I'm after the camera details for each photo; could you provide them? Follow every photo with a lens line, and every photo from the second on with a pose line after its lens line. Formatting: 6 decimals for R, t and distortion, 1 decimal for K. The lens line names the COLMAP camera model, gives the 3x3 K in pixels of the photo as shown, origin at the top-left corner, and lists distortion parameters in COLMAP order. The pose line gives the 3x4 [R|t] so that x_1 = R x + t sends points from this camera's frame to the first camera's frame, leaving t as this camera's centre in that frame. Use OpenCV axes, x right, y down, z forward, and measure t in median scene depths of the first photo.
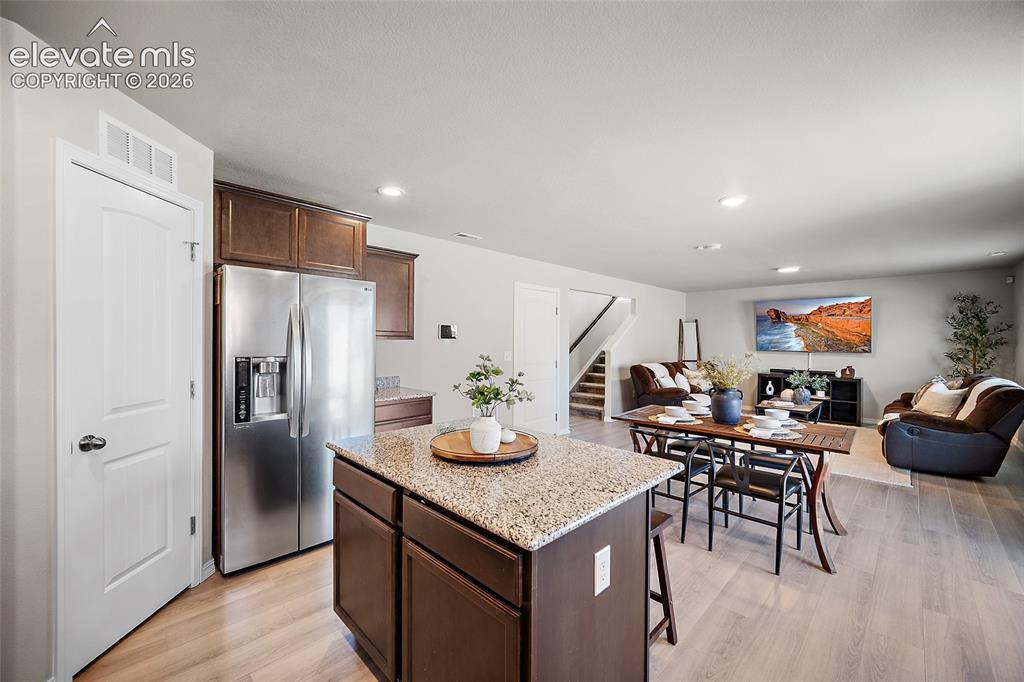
lens RADIAL K [[403.9, 0, 513.1], [0, 403.9, 344.7], [0, 0, 1]] dist [-0.001224, 0.000224]
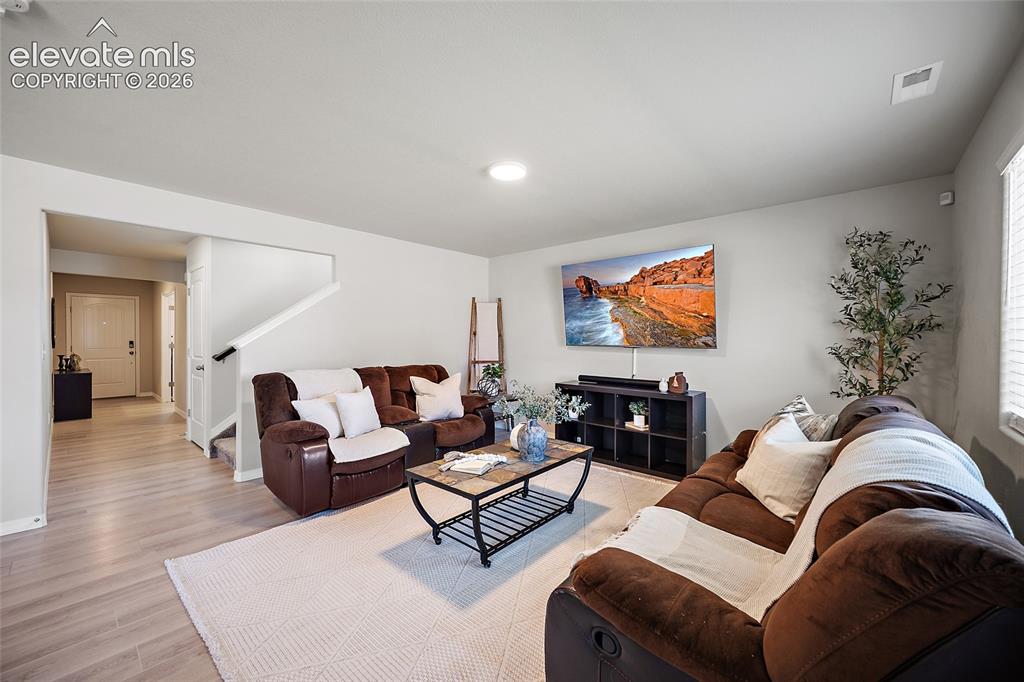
lens RADIAL K [[403.9, 0, 510.7], [0, 403.9, 339.7], [0, 0, 1]] dist [-0.001224, 0.000224]
pose [[0.998393, -0.005035, 0.056439, 0.562288], [0.005225, 0.999981, -0.003224, 0.008945], [-0.056421, 0.003514, 0.998401, 0.450857]]
